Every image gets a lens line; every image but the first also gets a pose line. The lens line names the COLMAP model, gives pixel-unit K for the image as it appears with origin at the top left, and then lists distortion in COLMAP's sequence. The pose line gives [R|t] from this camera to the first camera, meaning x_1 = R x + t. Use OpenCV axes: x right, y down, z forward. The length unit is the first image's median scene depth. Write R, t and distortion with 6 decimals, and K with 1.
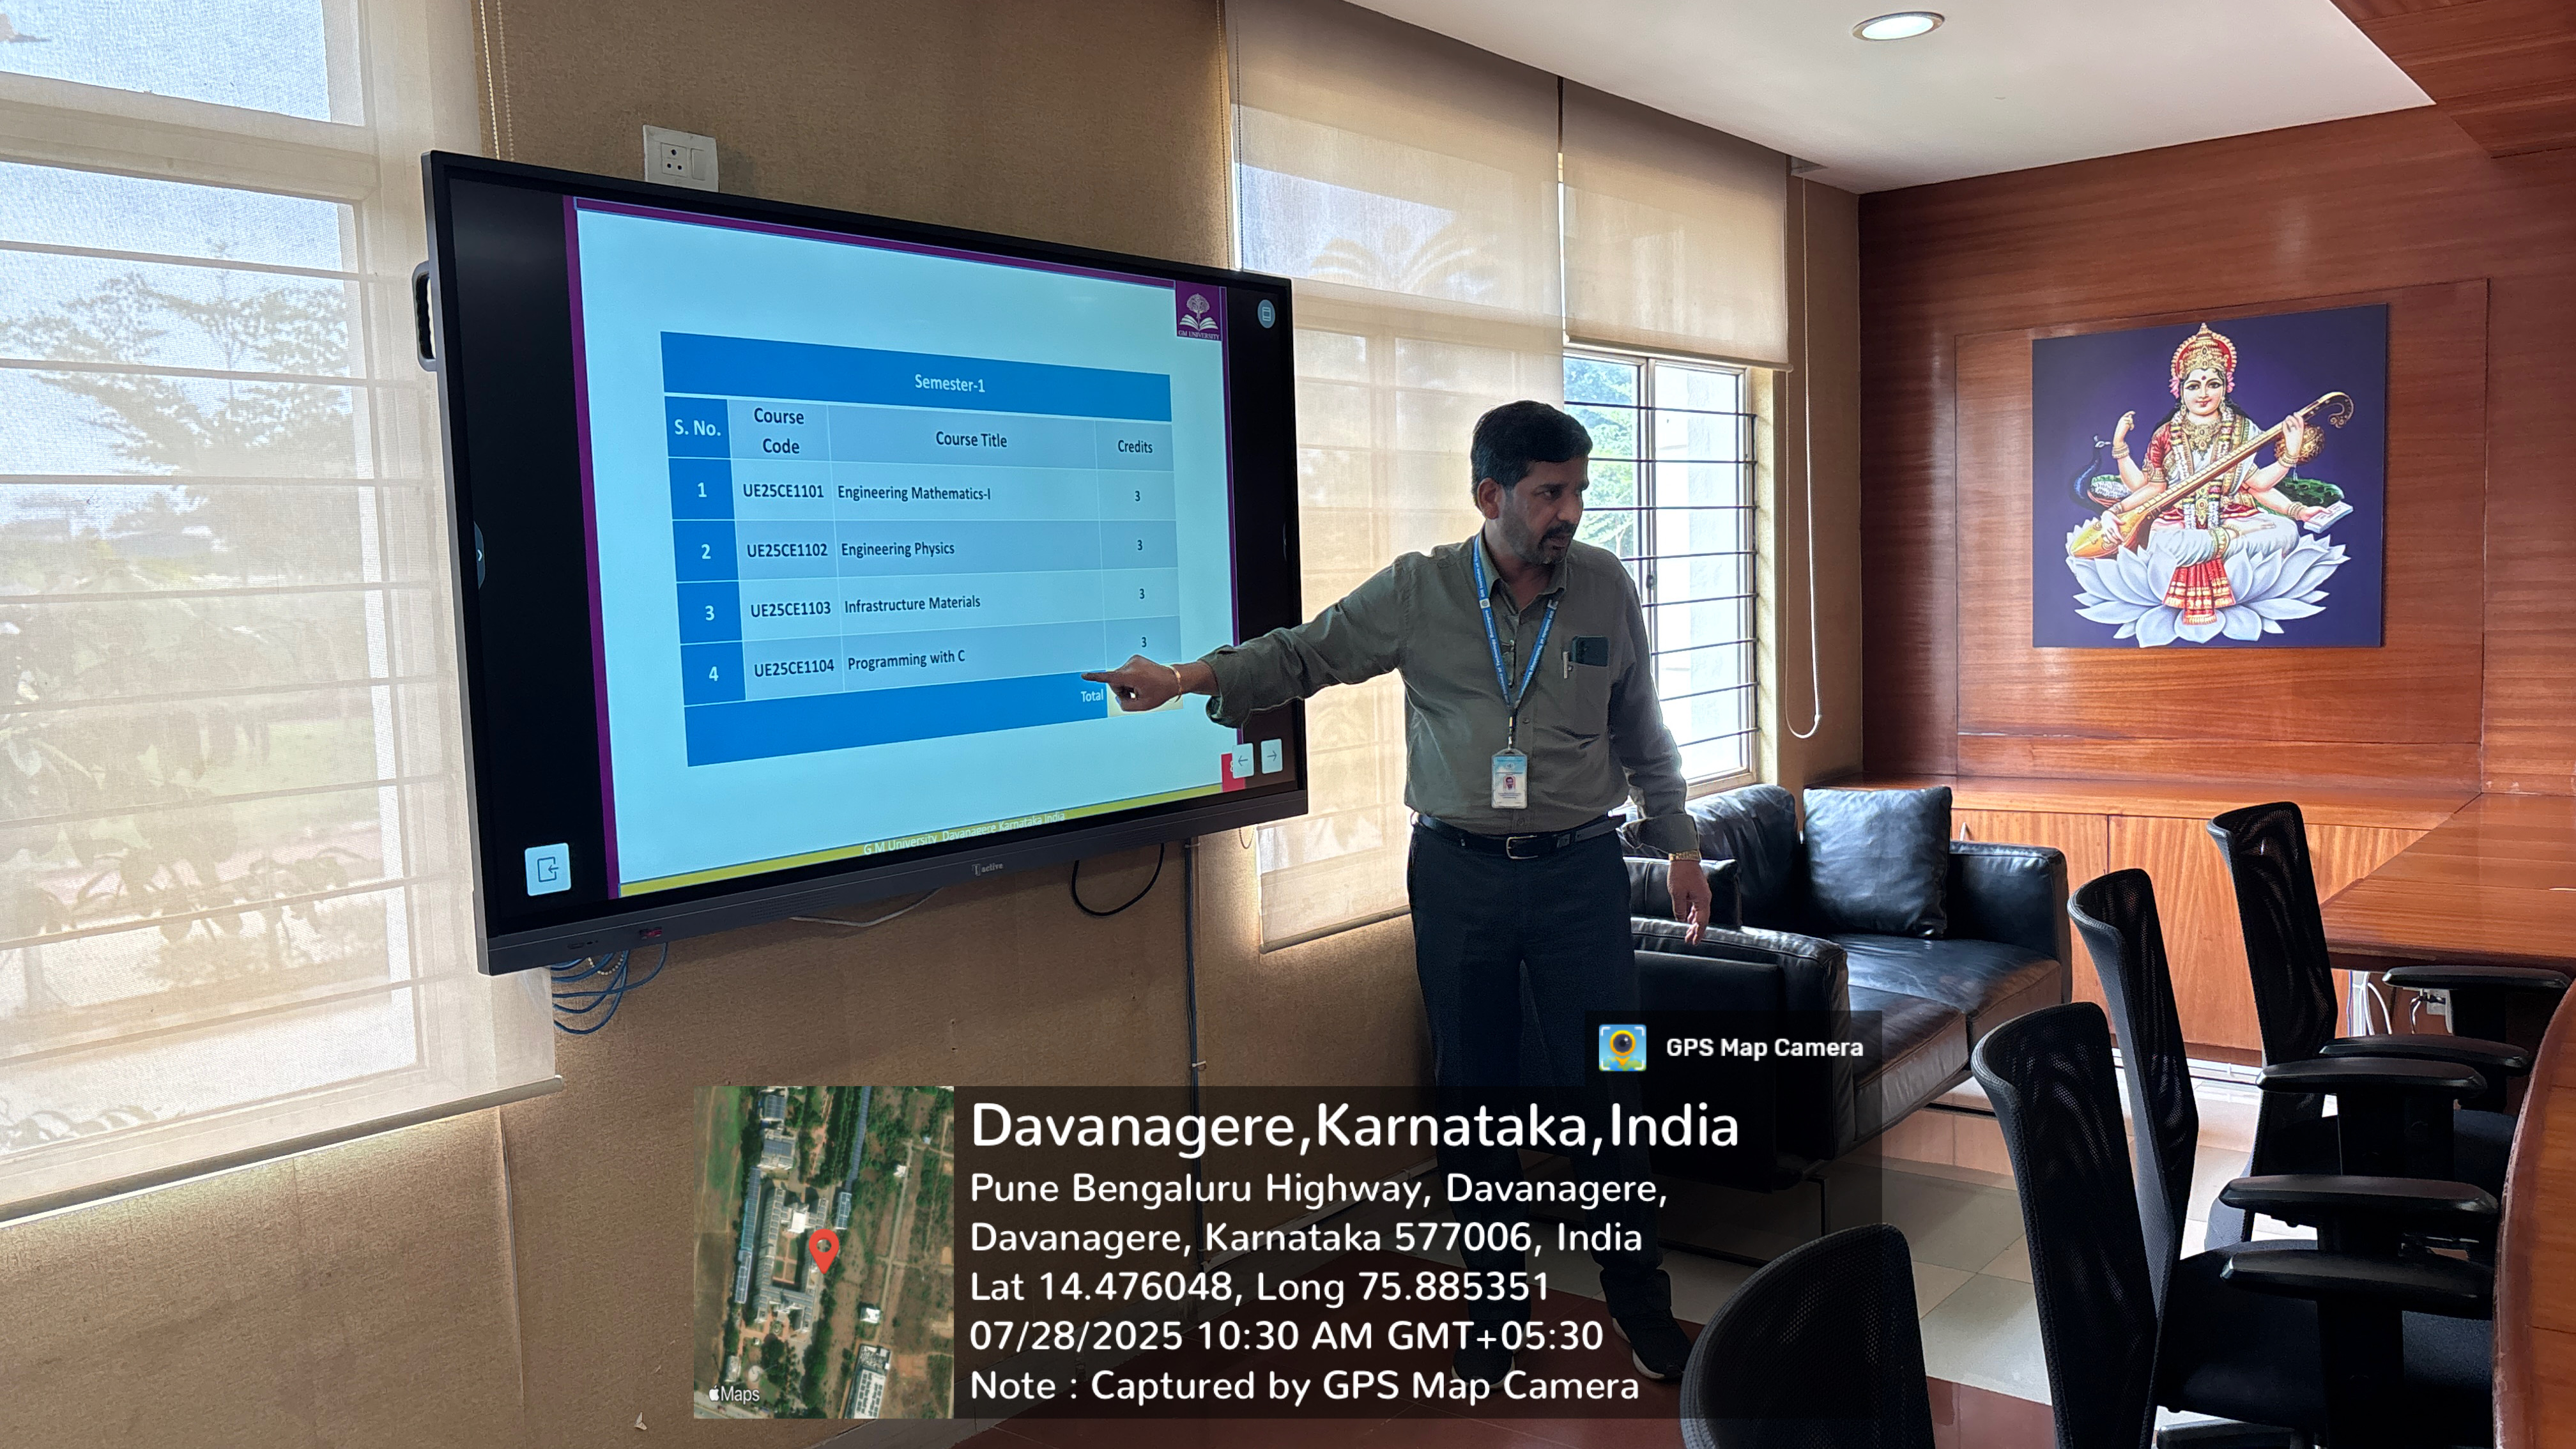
lens RADIAL K [[1998.5, 0, 1301.0], [0, 1998.5, 732.9], [0, 0, 1]] dist [0.036767, -0.045860]
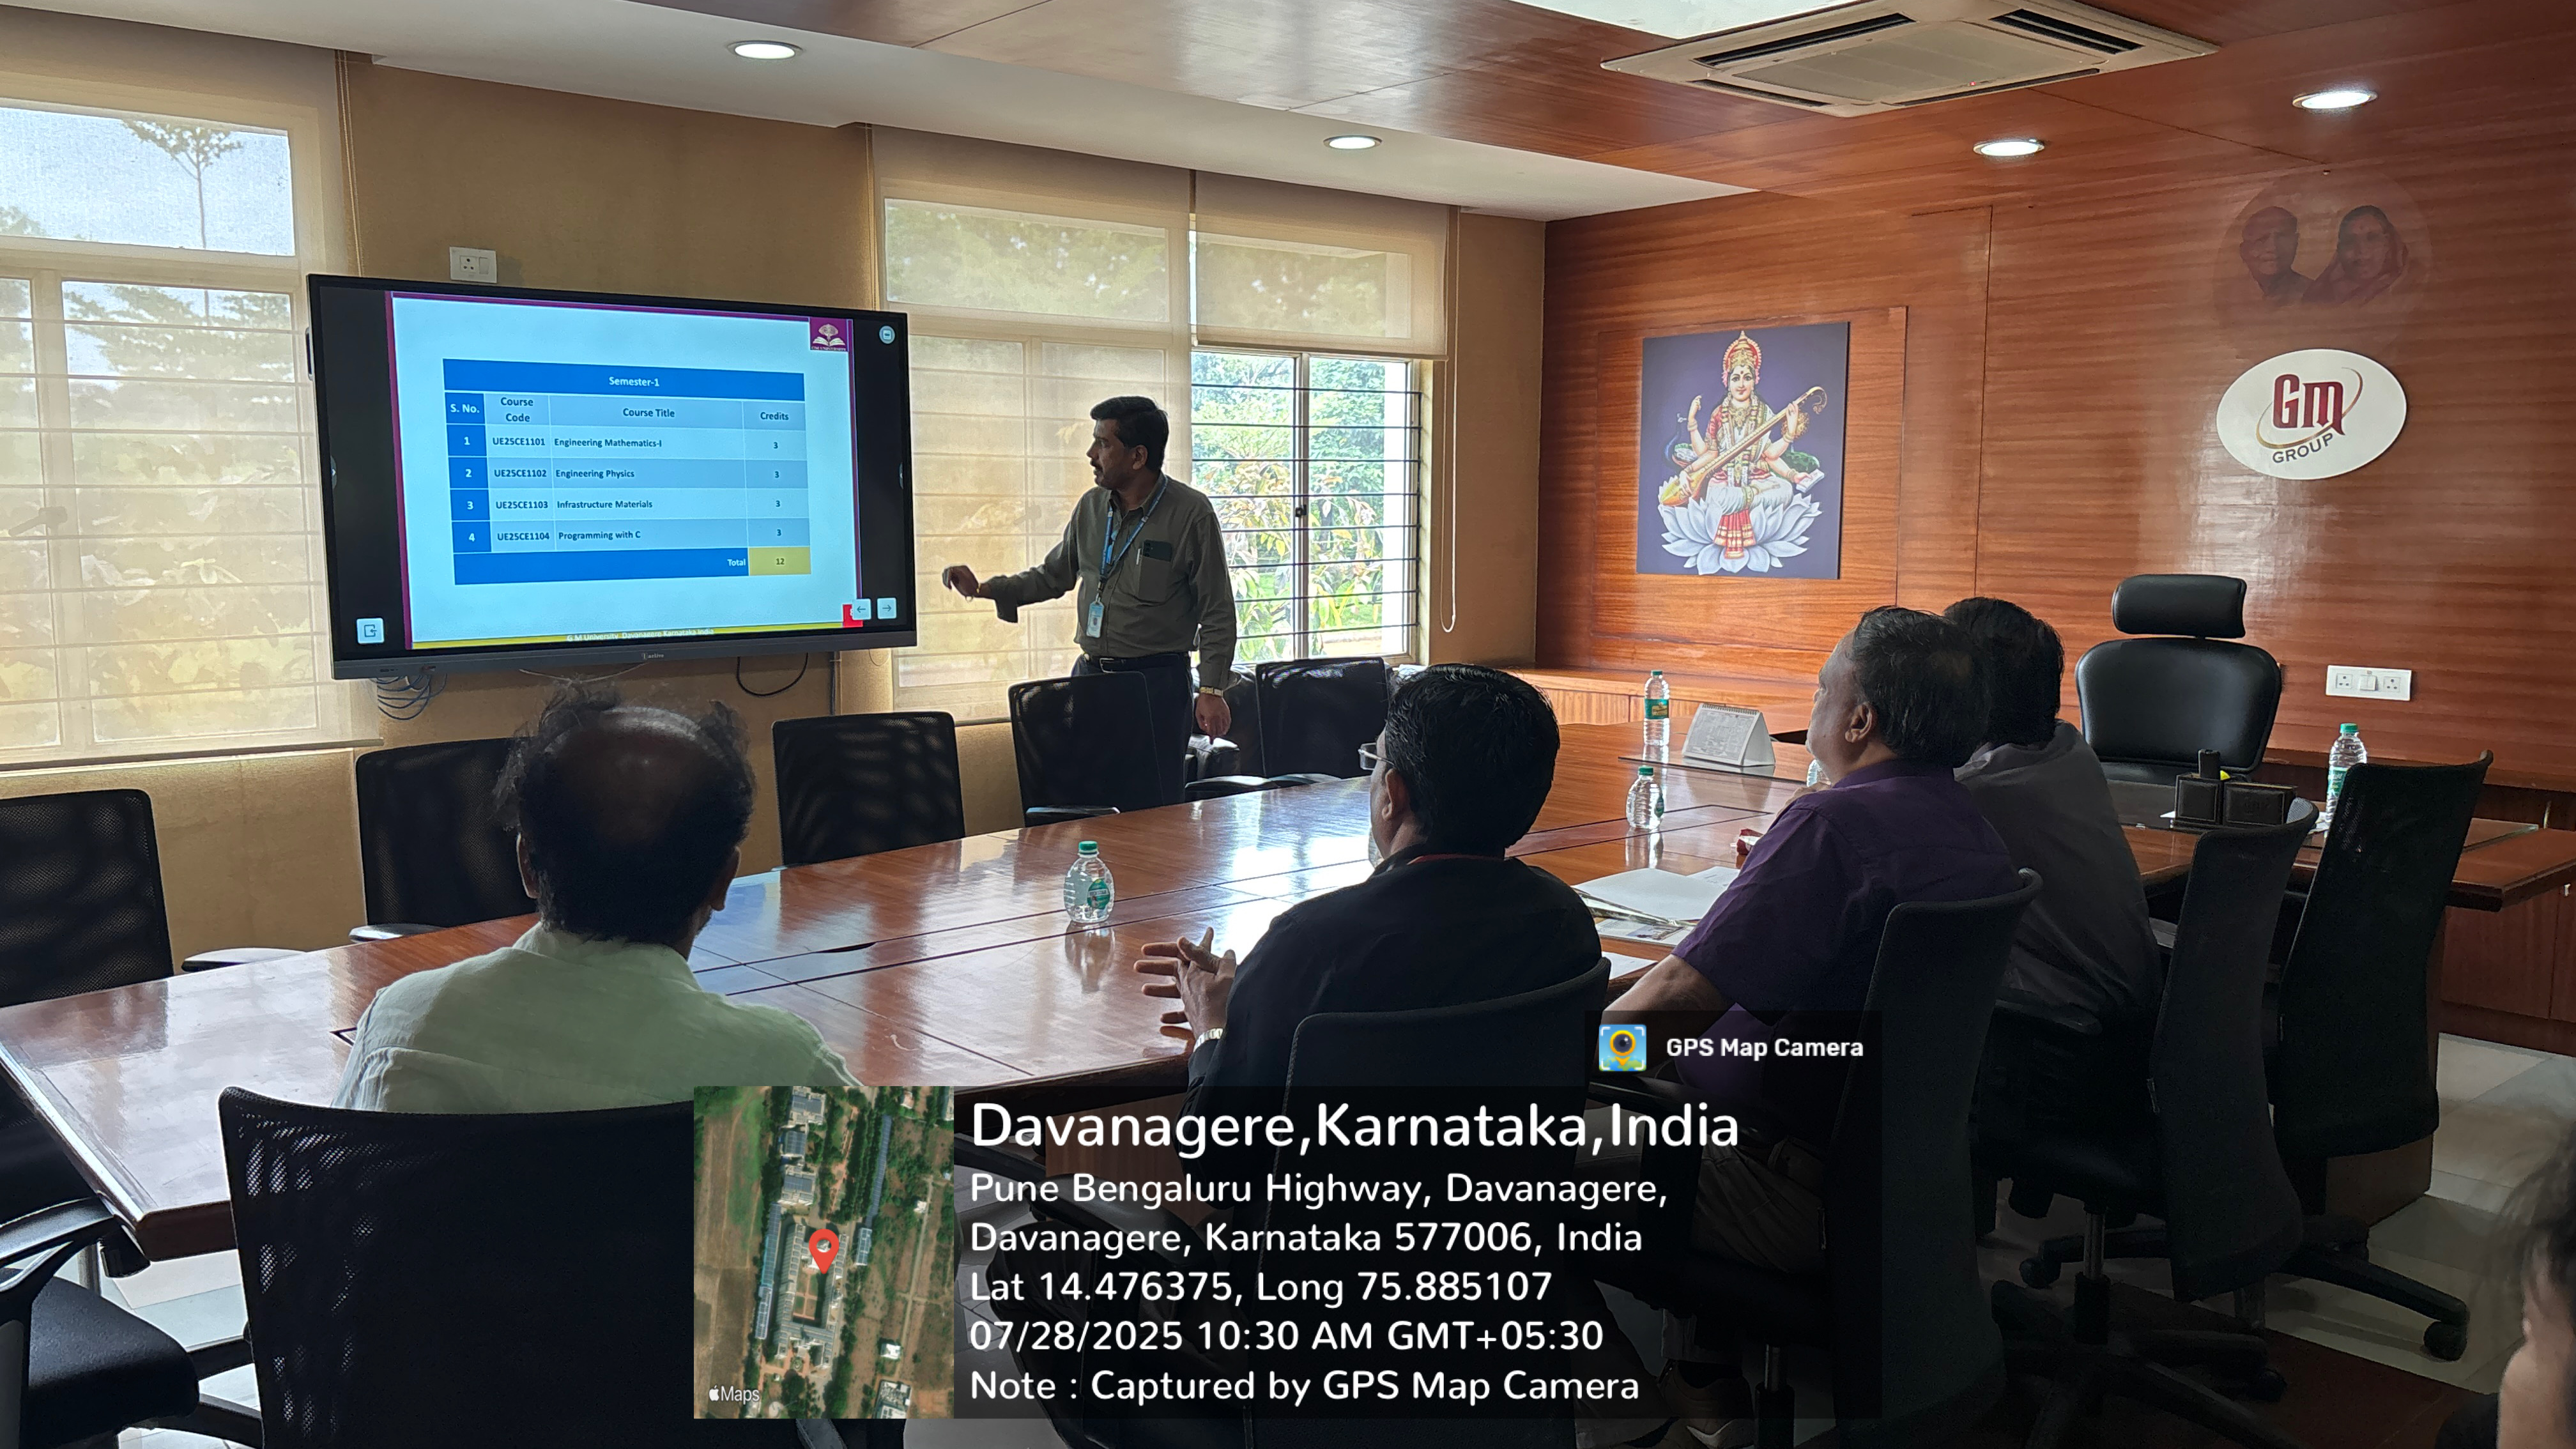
lens RADIAL K [[1998.5, 0, 1276.3], [0, 1998.5, 743.0], [0, 0, 1]] dist [0.036767, -0.045860]
pose [[0.979246, 0.056645, -0.194600, 0.626704], [-0.048086, 0.997668, 0.048431, 0.027042], [0.196890, -0.038068, 0.979686, -0.544725]]
